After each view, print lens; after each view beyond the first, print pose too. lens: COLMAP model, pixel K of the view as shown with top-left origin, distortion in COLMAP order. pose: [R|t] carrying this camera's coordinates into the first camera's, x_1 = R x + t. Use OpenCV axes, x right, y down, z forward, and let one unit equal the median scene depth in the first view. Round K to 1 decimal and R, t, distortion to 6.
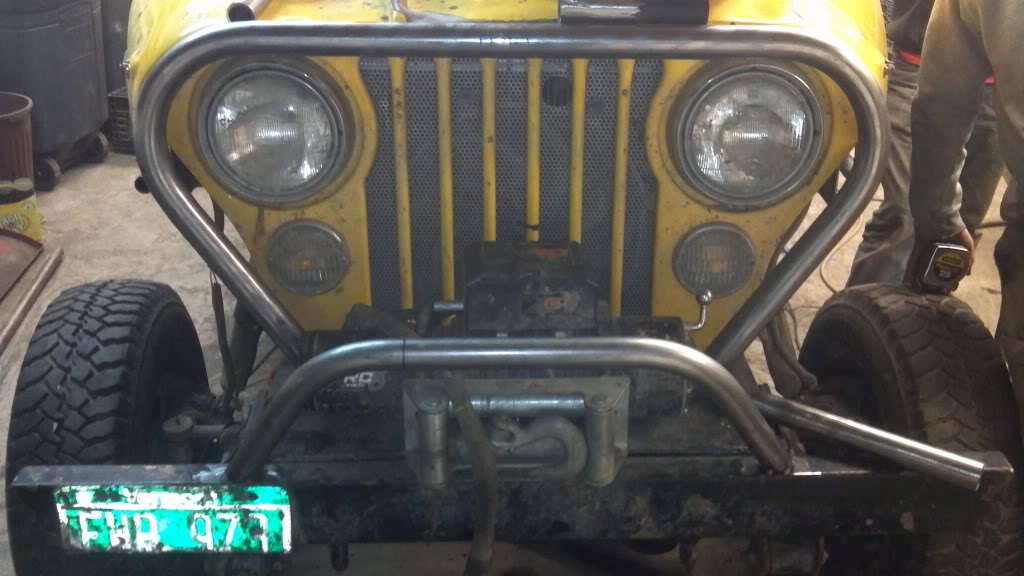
lens RADIAL K [[1080.2, 0, 514.9], [0, 1080.2, 278.6], [0, 0, 1]] dist [-0.028454, 0.000000]
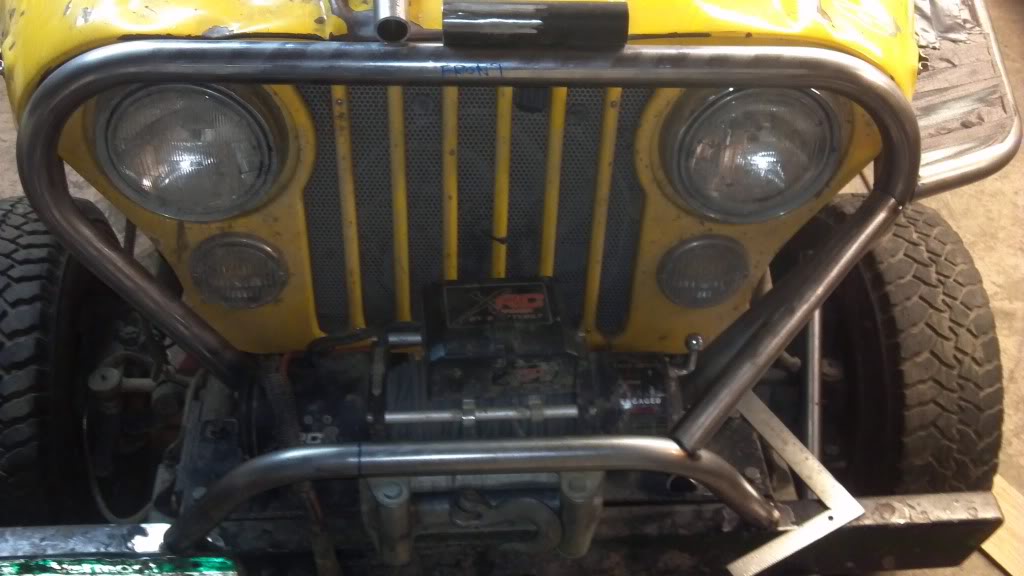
lens RADIAL K [[1080.2, 0, 507.5], [0, 1080.2, 293.6], [0, 0, 1]] dist [-0.028454, 0.000000]
pose [[0.998529, -0.003737, 0.054084, -0.025148], [-0.011811, 0.958658, 0.284315, -0.262393], [-0.052911, -0.284535, 0.957204, 0.163175]]
